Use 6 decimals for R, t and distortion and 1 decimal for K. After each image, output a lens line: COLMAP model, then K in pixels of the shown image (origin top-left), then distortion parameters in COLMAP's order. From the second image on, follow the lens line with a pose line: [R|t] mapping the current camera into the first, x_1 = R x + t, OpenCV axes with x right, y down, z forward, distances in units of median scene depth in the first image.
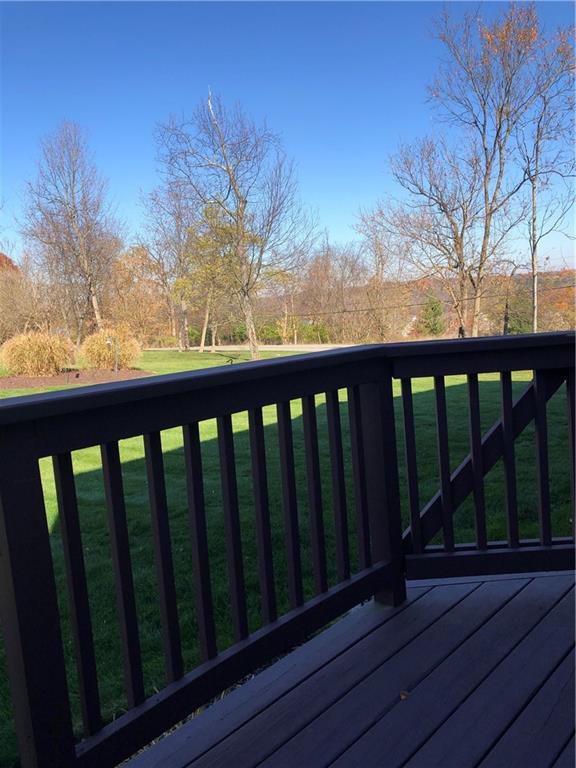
lens RADIAL K [[619.8, 0, 285.1], [0, 619.8, 384.6], [0, 0, 1]] dist [0.094169, -0.176390]
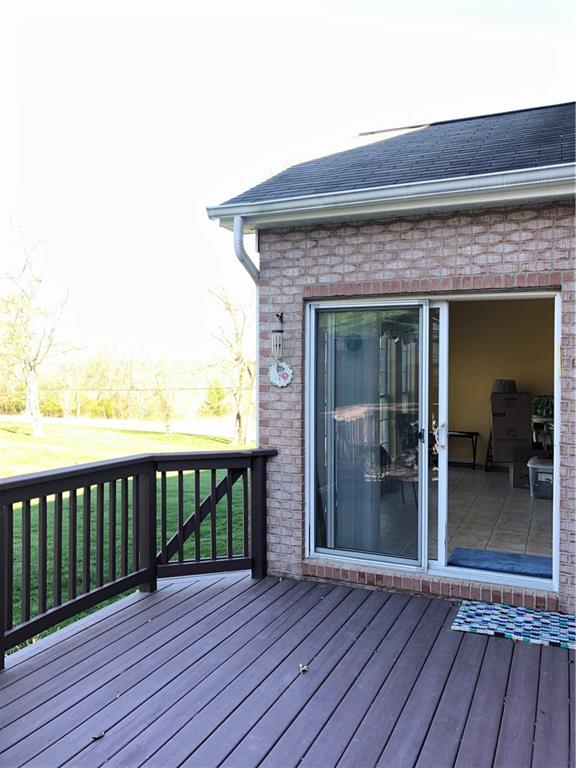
lens RADIAL K [[619.8, 0, 285.1], [0, 619.8, 384.6], [0, 0, 1]] dist [0.094169, -0.176390]
pose [[0.941689, 0.072381, 0.328607, -0.107854], [-0.031399, 0.991231, -0.128356, -0.041418], [-0.335016, 0.110553, 0.935704, -0.975505]]
